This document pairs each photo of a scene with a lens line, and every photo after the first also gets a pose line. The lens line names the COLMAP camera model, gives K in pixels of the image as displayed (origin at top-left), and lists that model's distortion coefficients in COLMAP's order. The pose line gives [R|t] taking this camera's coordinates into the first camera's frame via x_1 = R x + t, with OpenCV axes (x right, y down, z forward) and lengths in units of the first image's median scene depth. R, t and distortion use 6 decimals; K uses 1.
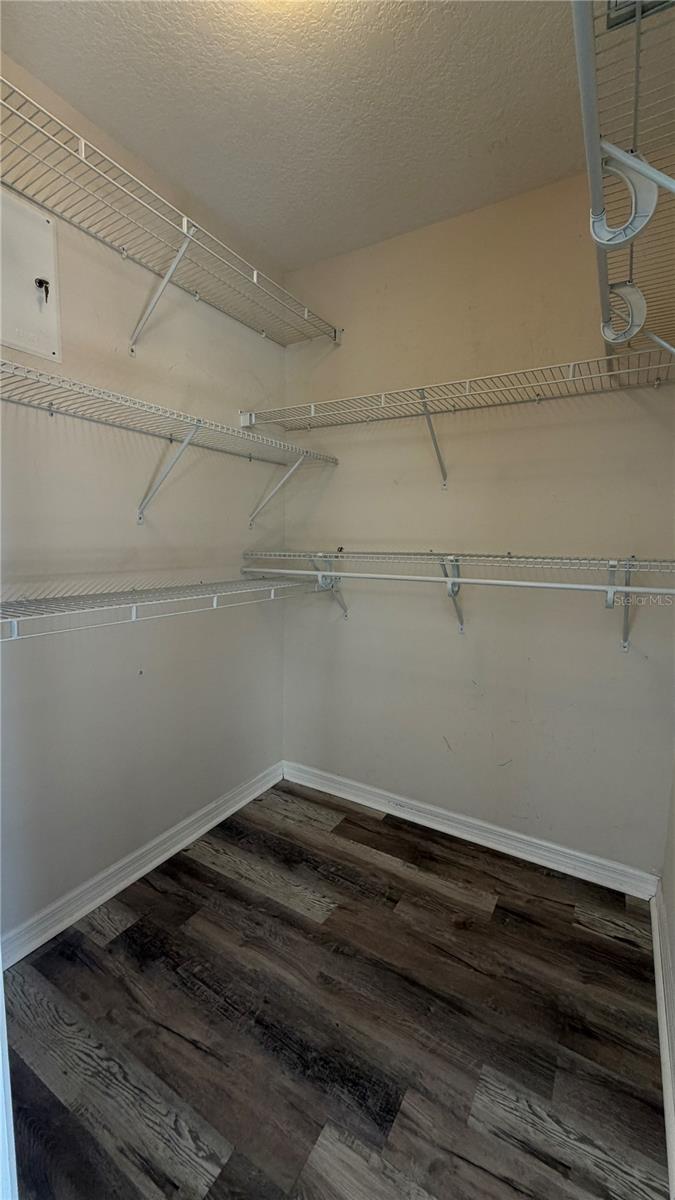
lens RADIAL K [[476.2, 0, 334.8], [0, 476.2, 596.7], [0, 0, 1]] dist [0.000638, 0.000606]
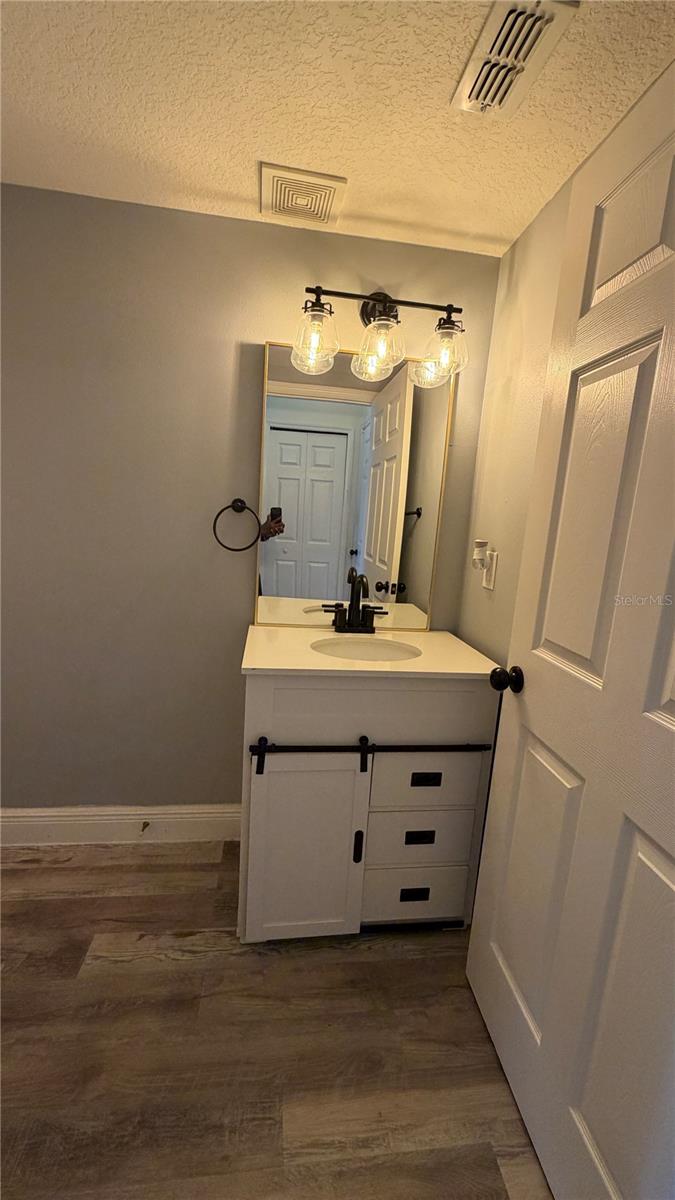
lens RADIAL K [[476.2, 0, 336.3], [0, 476.2, 598.6], [0, 0, 1]] dist [0.000638, 0.000606]
pose [[-0.785119, 0.053555, -0.617025, 0.134595], [-0.134445, 0.957761, 0.254201, -0.213361], [0.604576, 0.282534, -0.744756, 1.390249]]
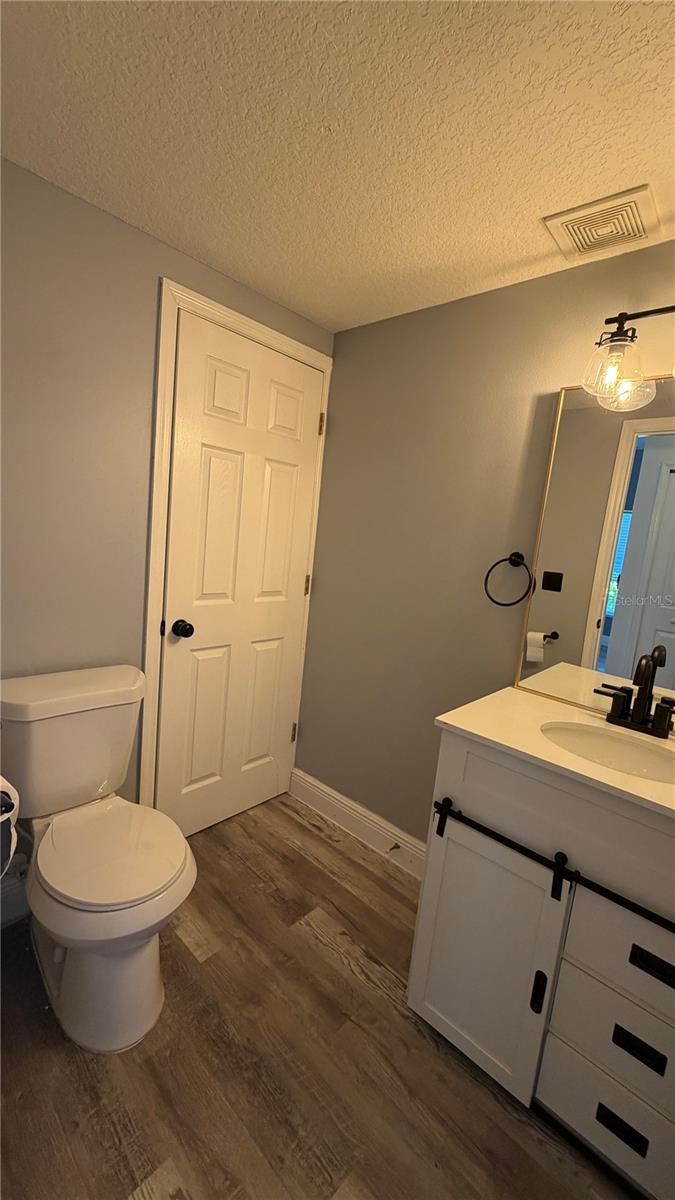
lens RADIAL K [[476.2, 0, 332.7], [0, 476.2, 598.6], [0, 0, 1]] dist [0.000638, 0.000606]
pose [[-0.973902, -0.124861, 0.189536, -0.256829], [-0.075291, 0.965523, 0.249191, -0.265763], [-0.214115, 0.228417, -0.949726, 1.498259]]
